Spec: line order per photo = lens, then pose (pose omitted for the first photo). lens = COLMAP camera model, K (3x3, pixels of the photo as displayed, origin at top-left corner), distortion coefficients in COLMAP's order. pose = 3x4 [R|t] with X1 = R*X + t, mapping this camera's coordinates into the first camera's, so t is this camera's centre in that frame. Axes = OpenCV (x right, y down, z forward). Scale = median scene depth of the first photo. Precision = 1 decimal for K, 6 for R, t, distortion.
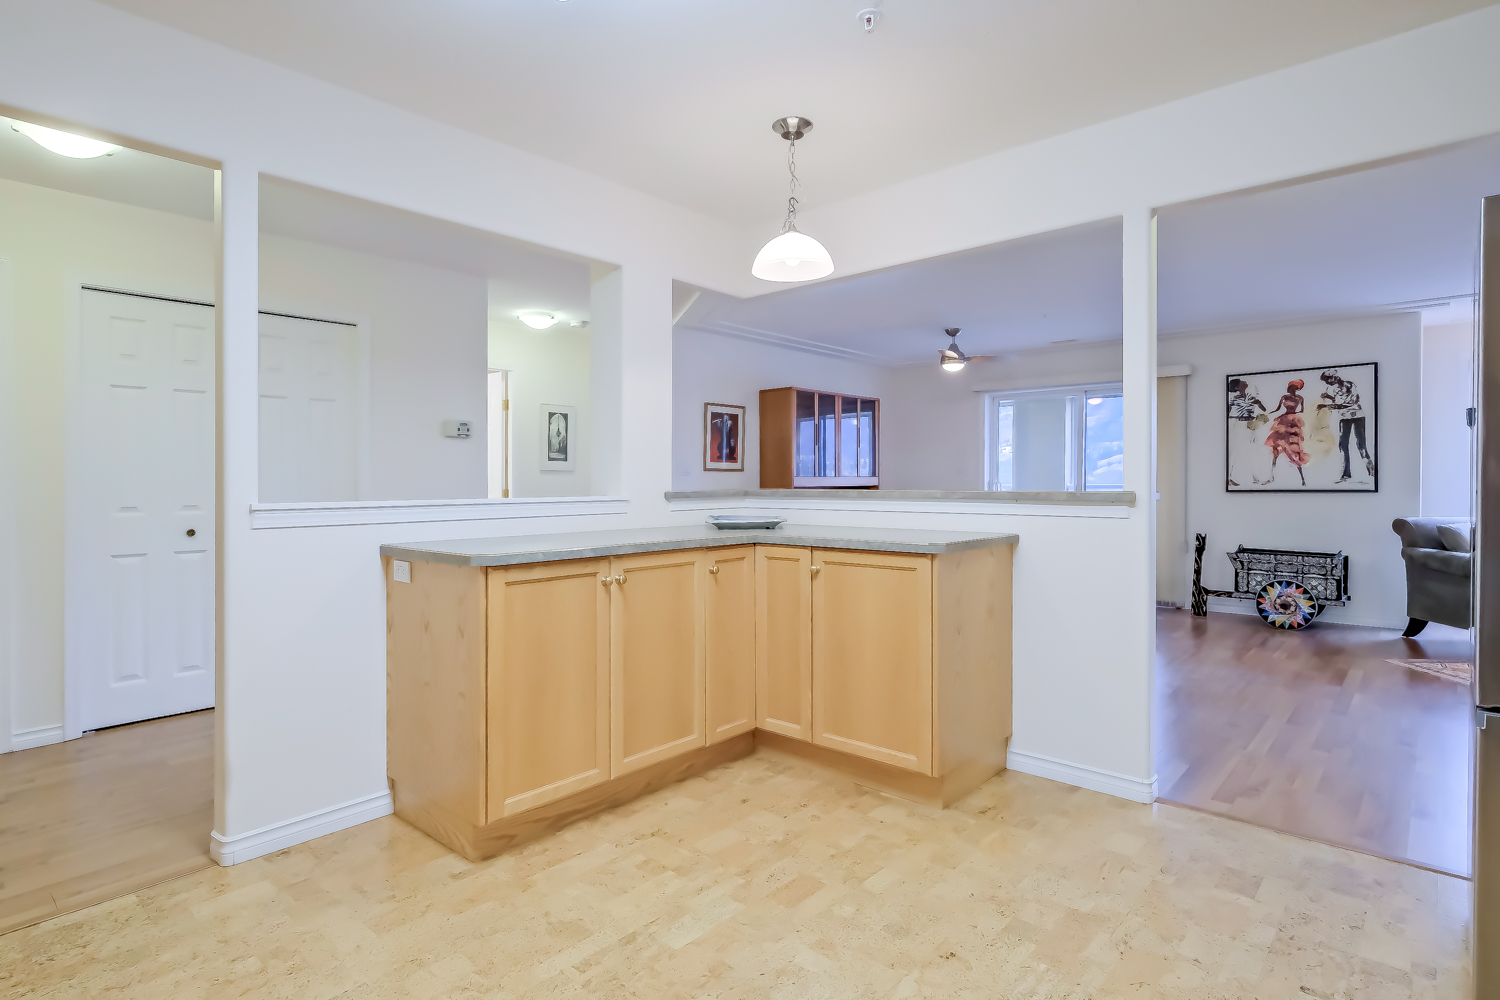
lens RADIAL K [[780.7, 0, 745.5], [0, 780.7, 490.2], [0, 0, 1]] dist [-0.002540, 0.001020]
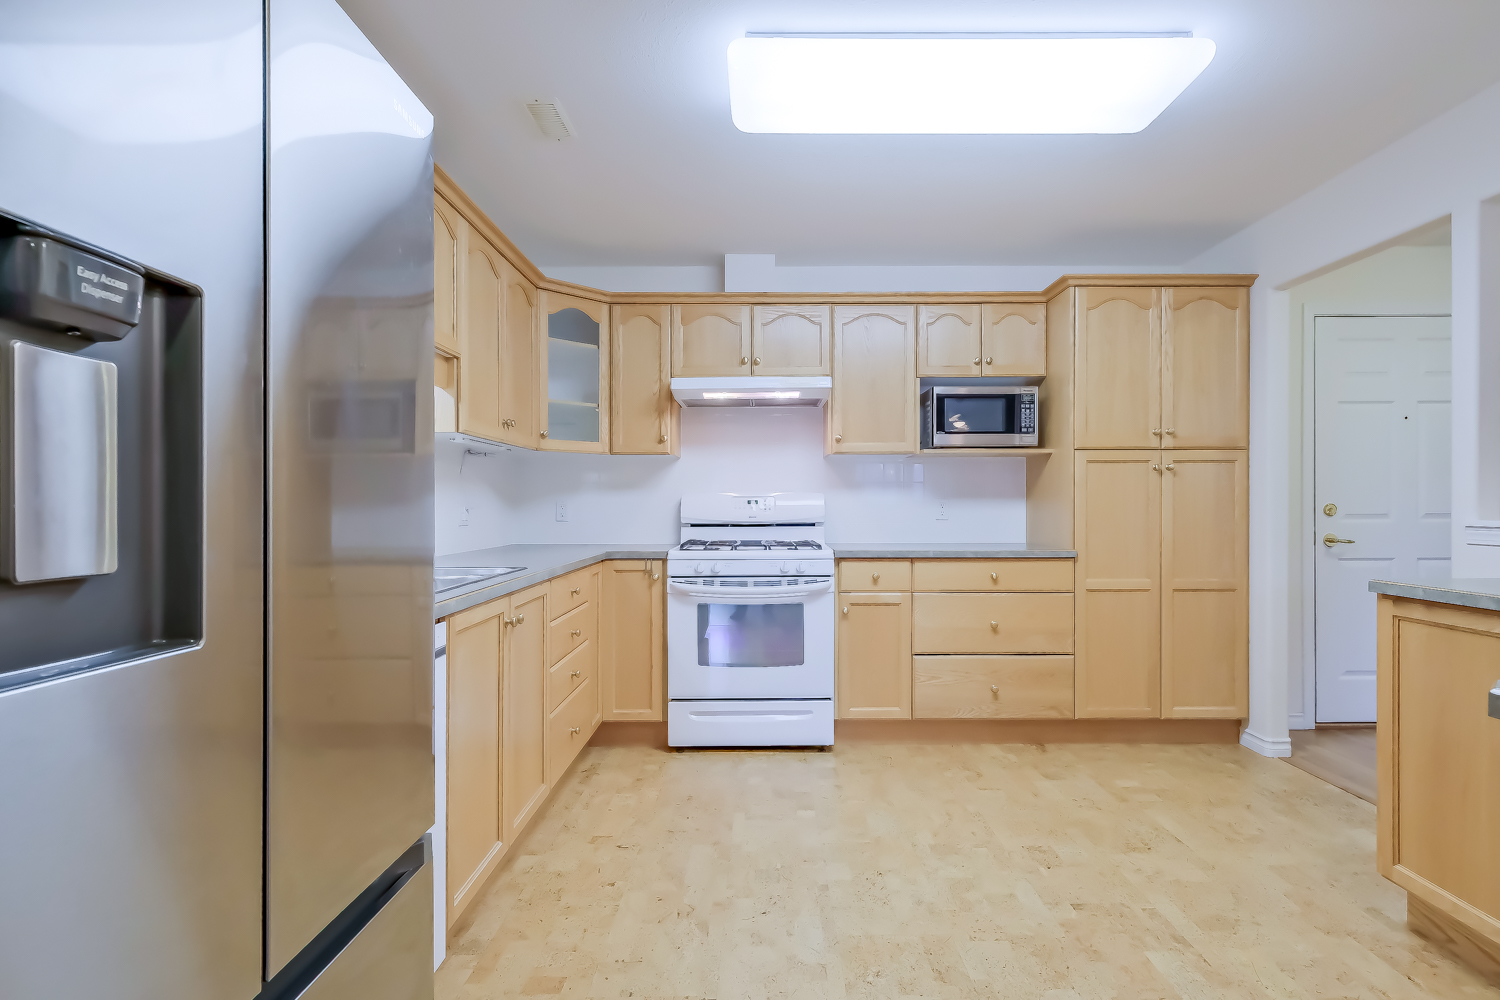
lens RADIAL K [[780.7, 0, 767.6], [0, 780.7, 502.7], [0, 0, 1]] dist [-0.002540, 0.001020]
pose [[-0.737882, 0.006373, -0.674899, 0.302163], [-0.001896, 0.999932, 0.011516, -0.006652], [0.674927, 0.009777, -0.737820, 0.438368]]
